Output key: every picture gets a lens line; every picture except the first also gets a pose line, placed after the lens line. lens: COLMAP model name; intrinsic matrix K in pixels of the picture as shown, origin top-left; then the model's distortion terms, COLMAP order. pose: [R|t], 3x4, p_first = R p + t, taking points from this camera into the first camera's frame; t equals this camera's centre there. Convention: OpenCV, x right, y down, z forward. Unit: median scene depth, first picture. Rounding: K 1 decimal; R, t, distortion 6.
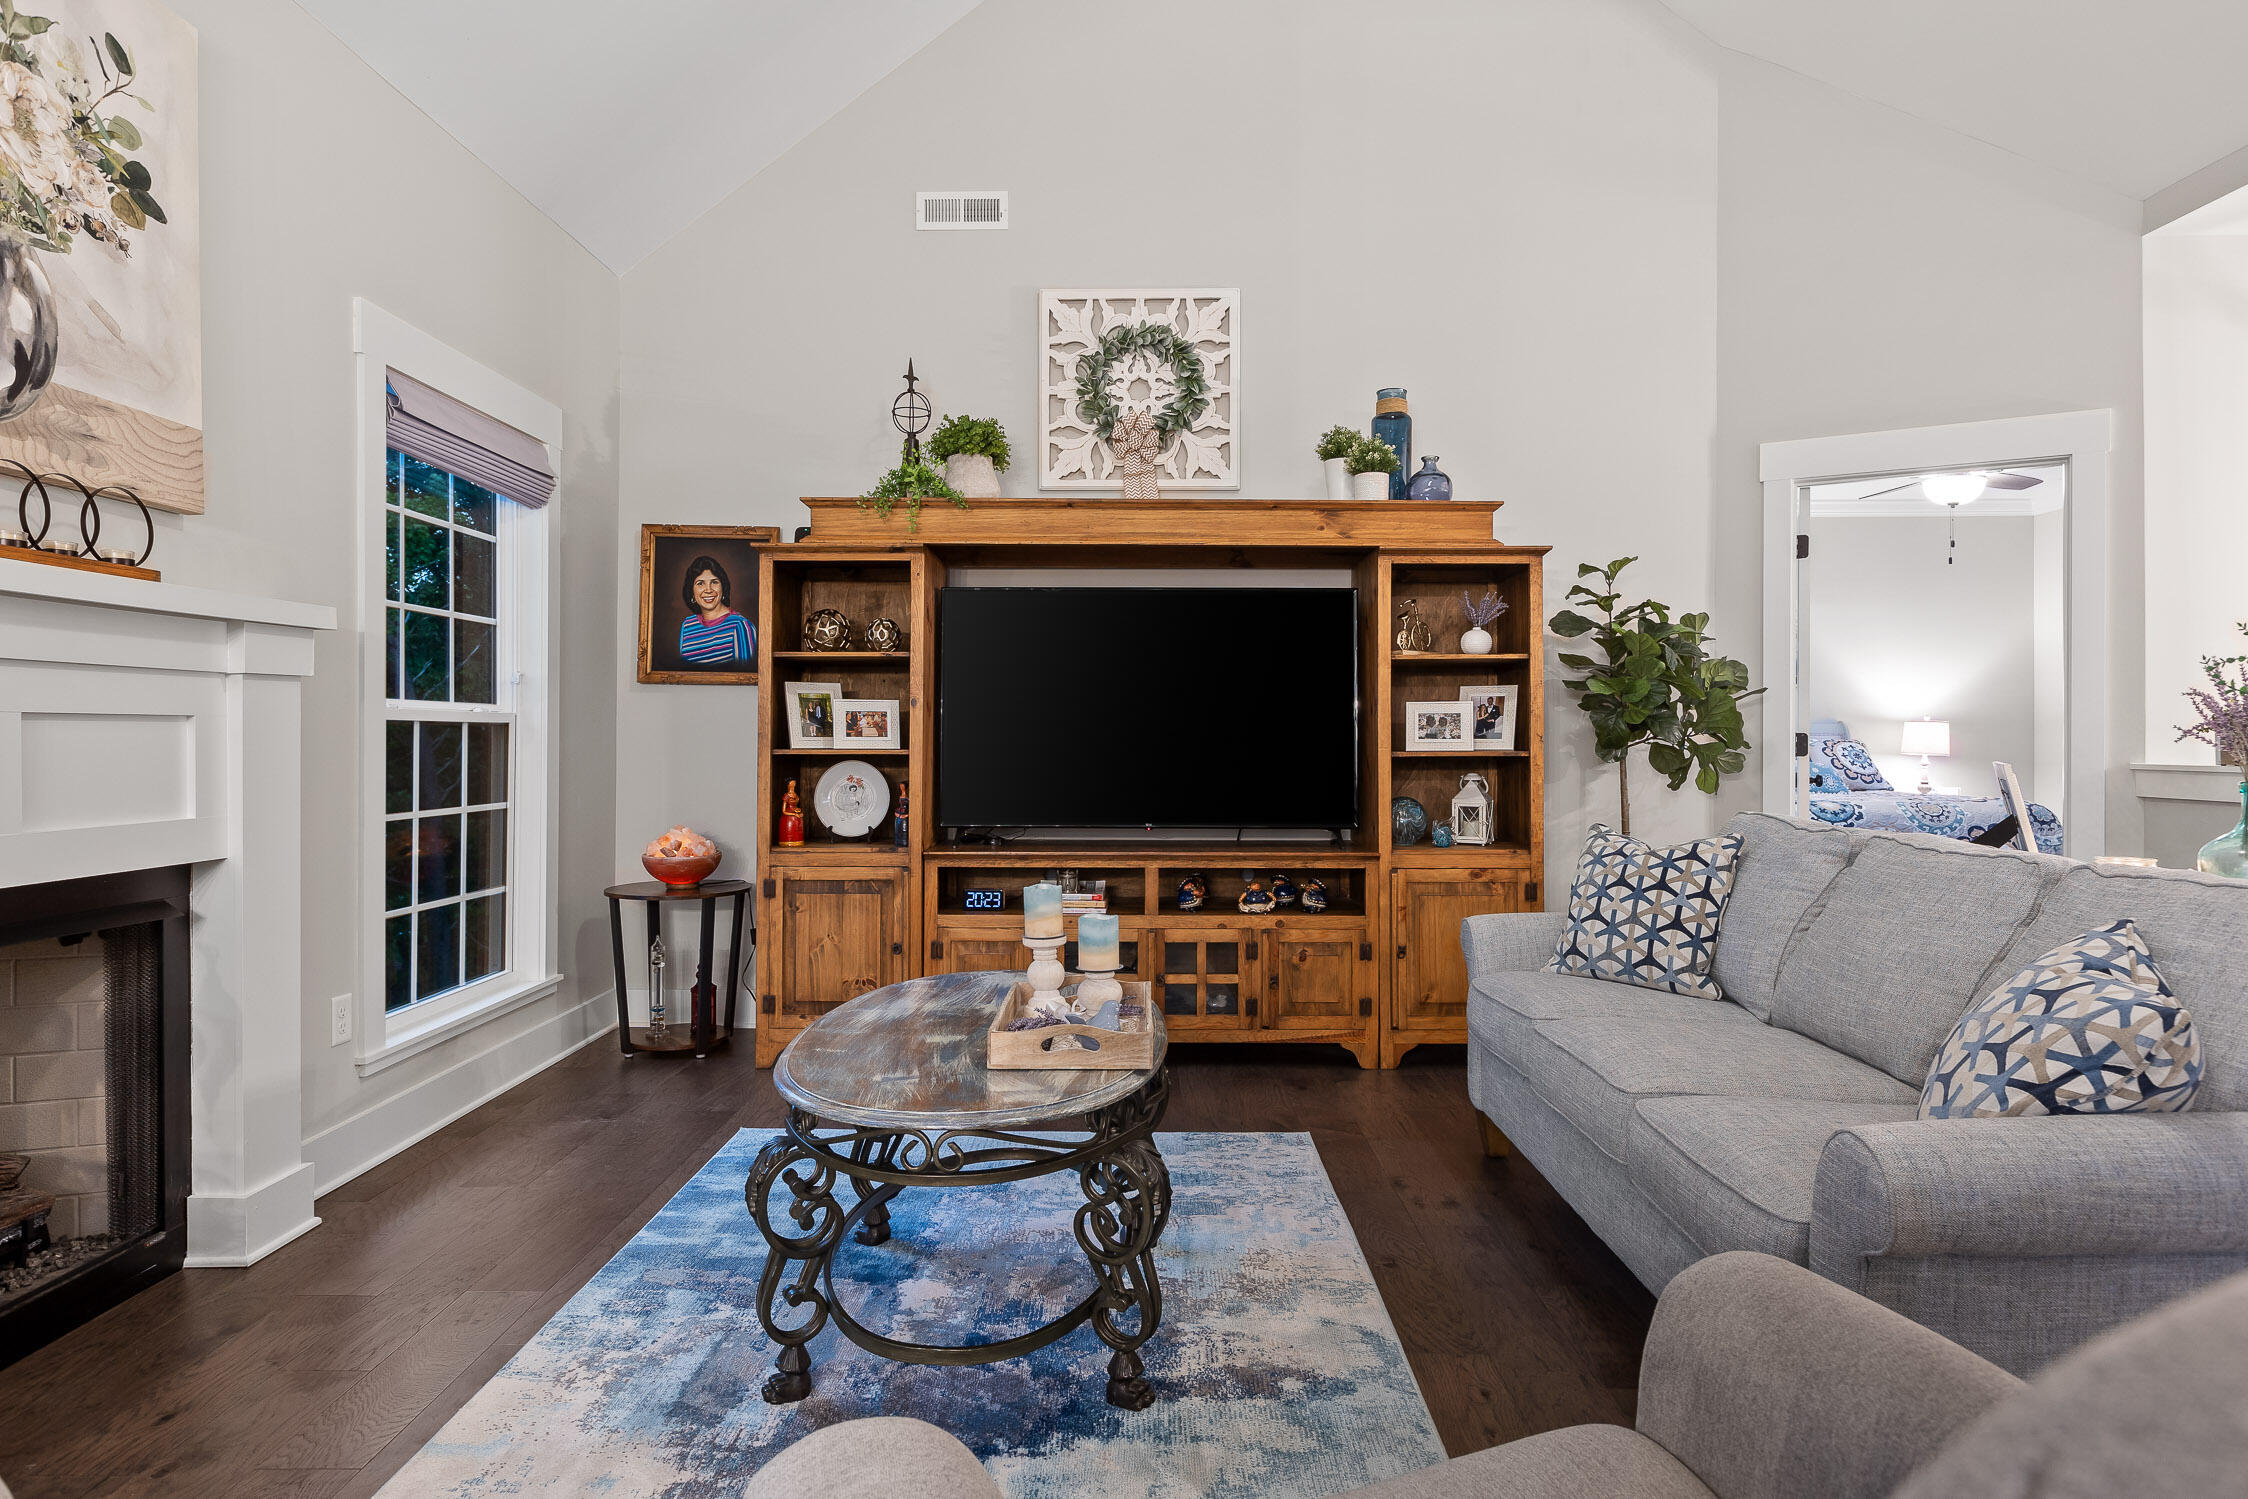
lens RADIAL K [[1252.8, 0, 1117.3], [0, 1252.8, 731.6], [0, 0, 1]] dist [0.003696, 0.000758]
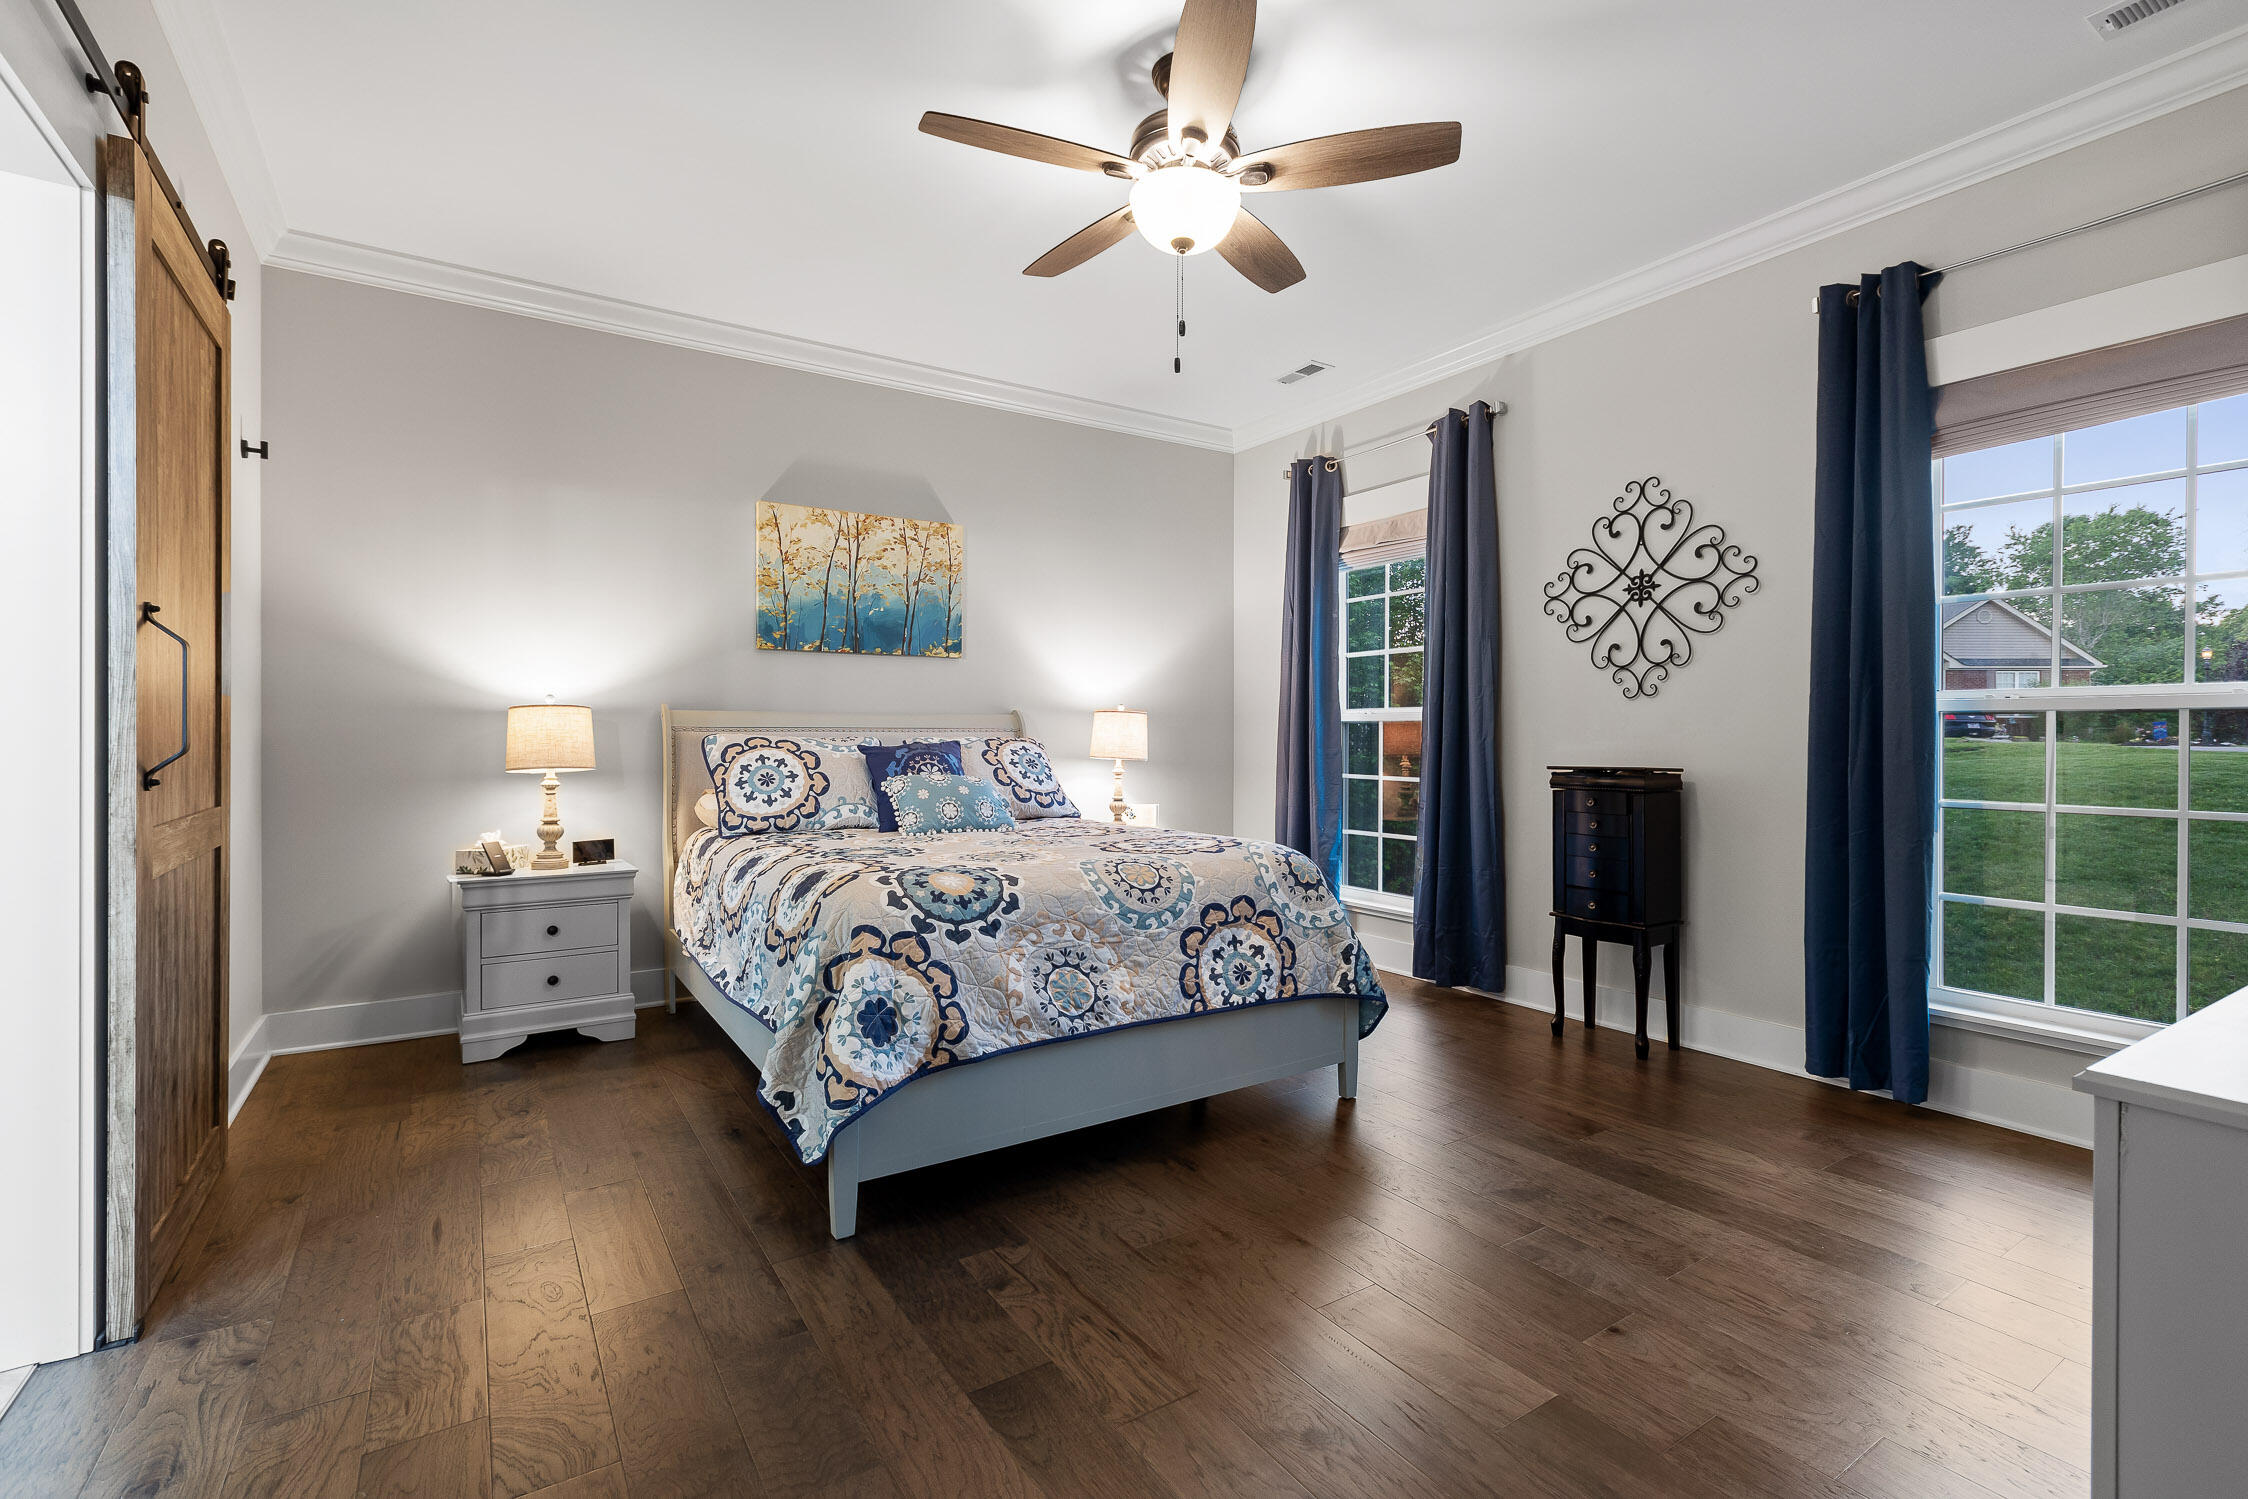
lens RADIAL K [[1006.7, 0, 1124.0], [0, 1006.7, 749.5], [0, 0, 1]] dist [0.001977, 0.000131]
pose [[0.829340, -0.003920, 0.558731, 0.658406], [-0.004129, 0.999905, 0.013144, 0.010633], [-0.558730, -0.013207, 0.829245, 1.054681]]
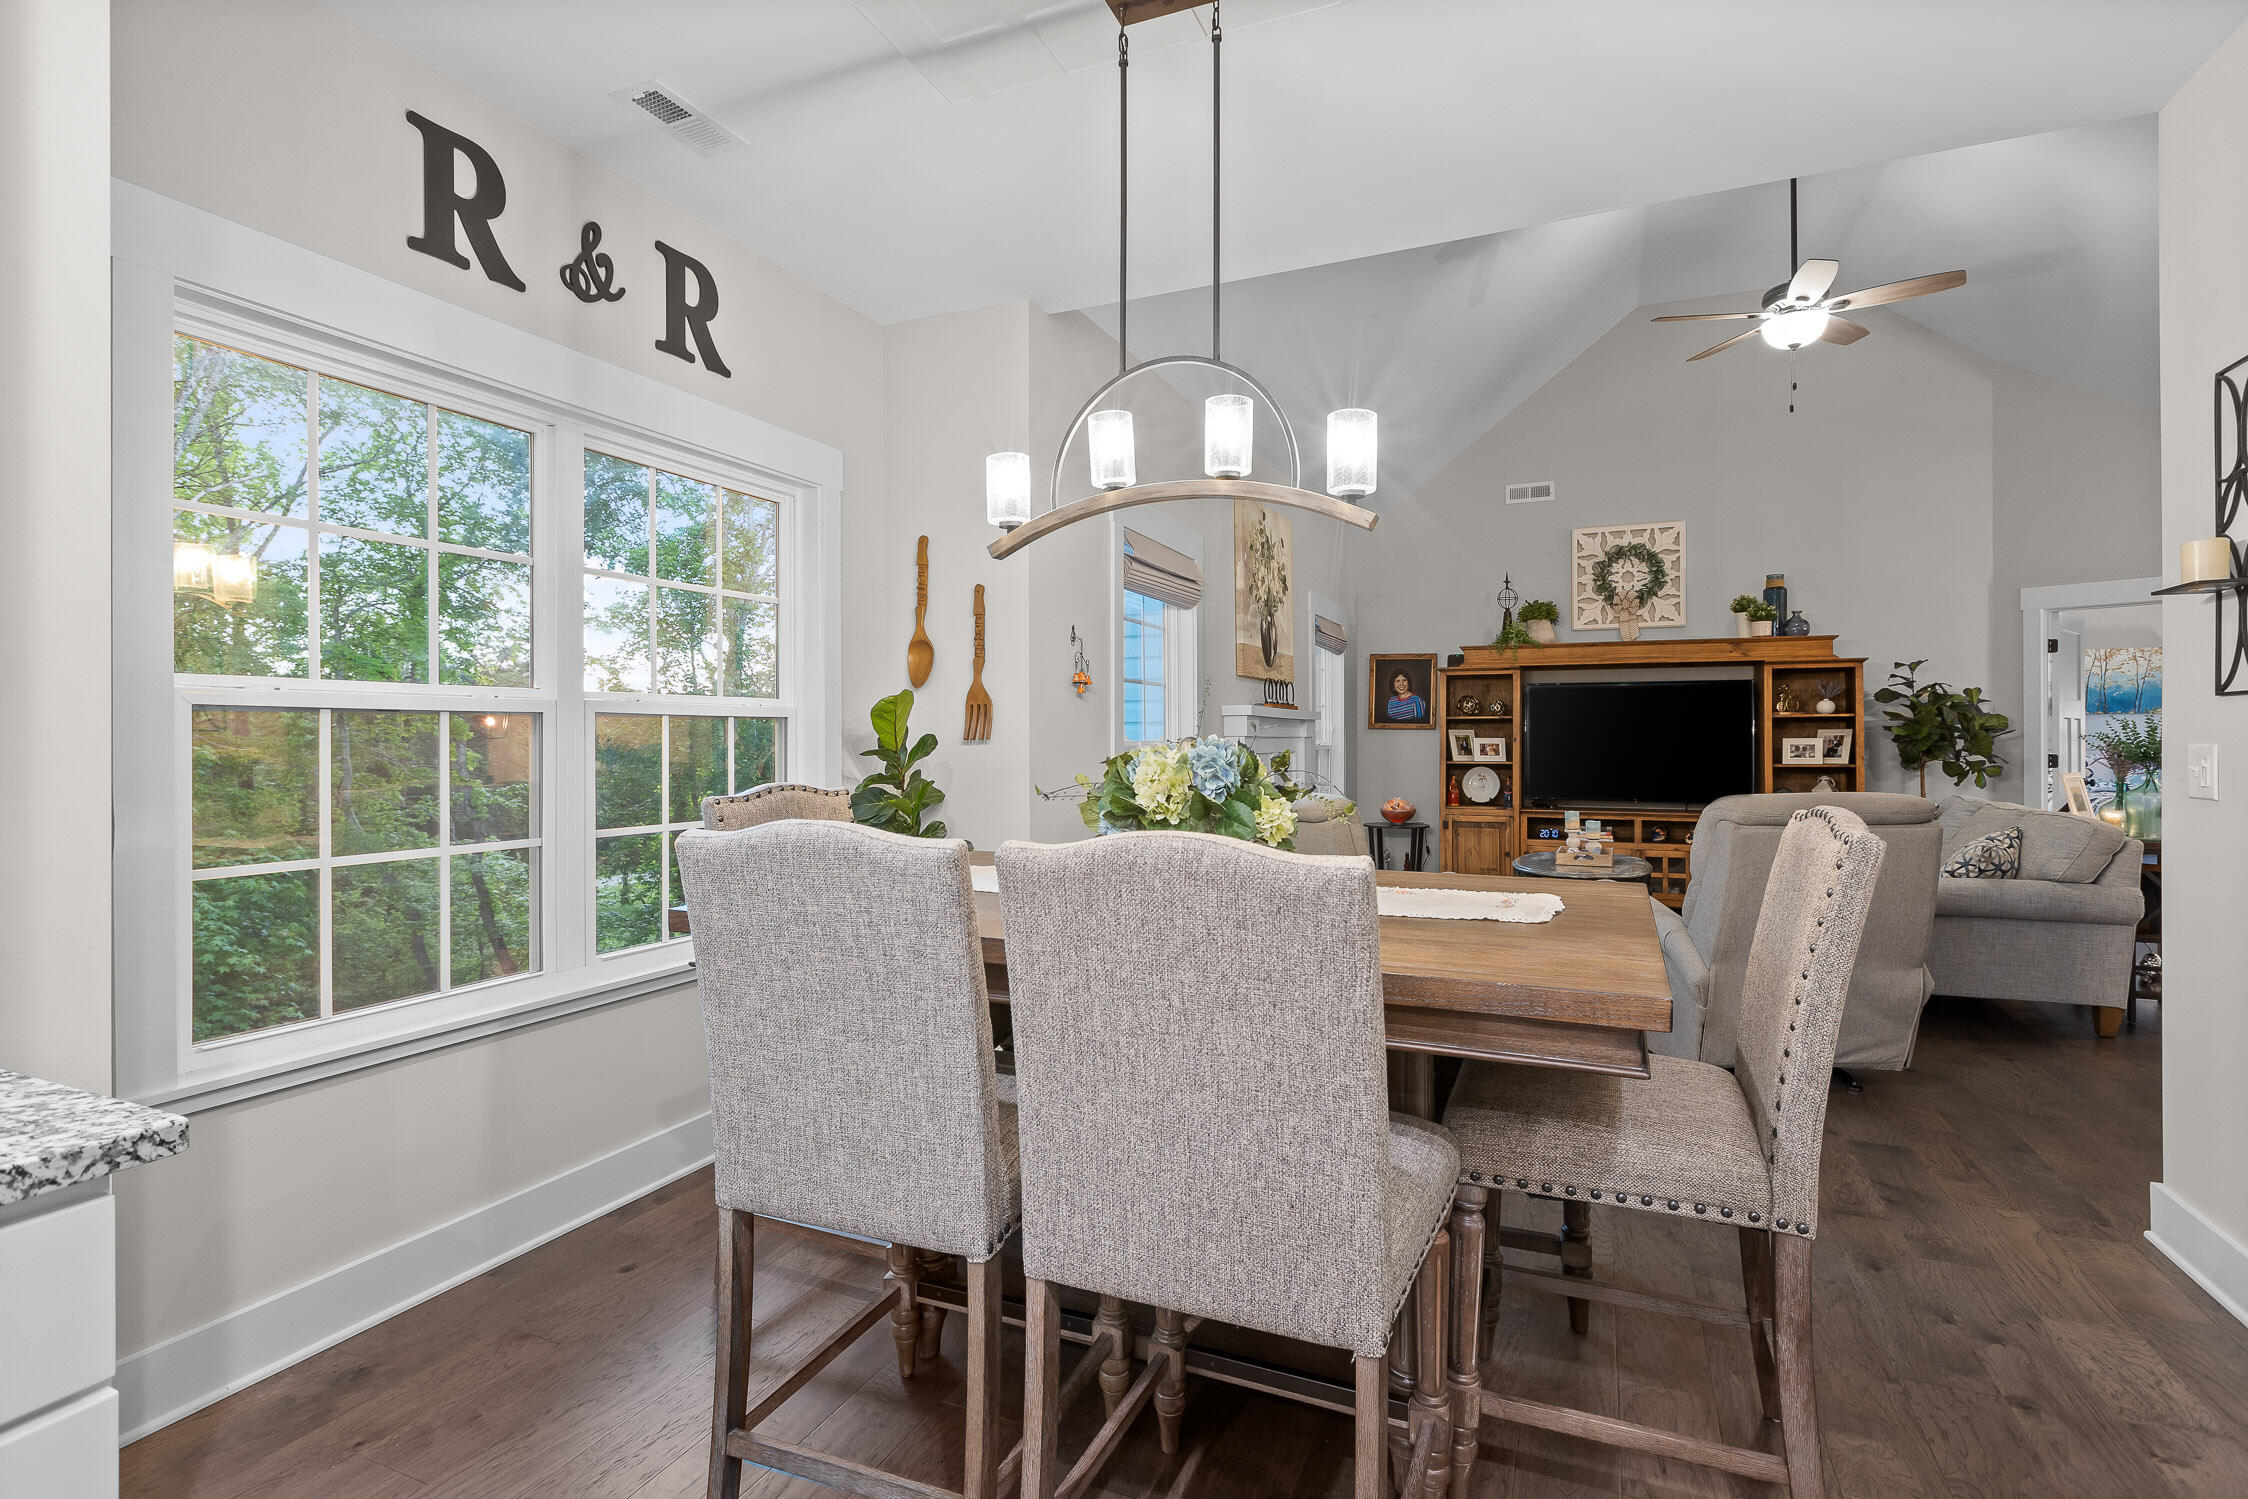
lens RADIAL K [[1074.0, 0, 1125.2], [0, 1074.0, 730.7], [0, 0, 1]] dist [-0.001200, -0.000280]
pose [[0.922743, -0.005239, -0.385380, -0.067941], [0.002991, 0.999975, -0.006434, -0.028463], [0.385404, 0.004784, 0.922736, -0.928274]]
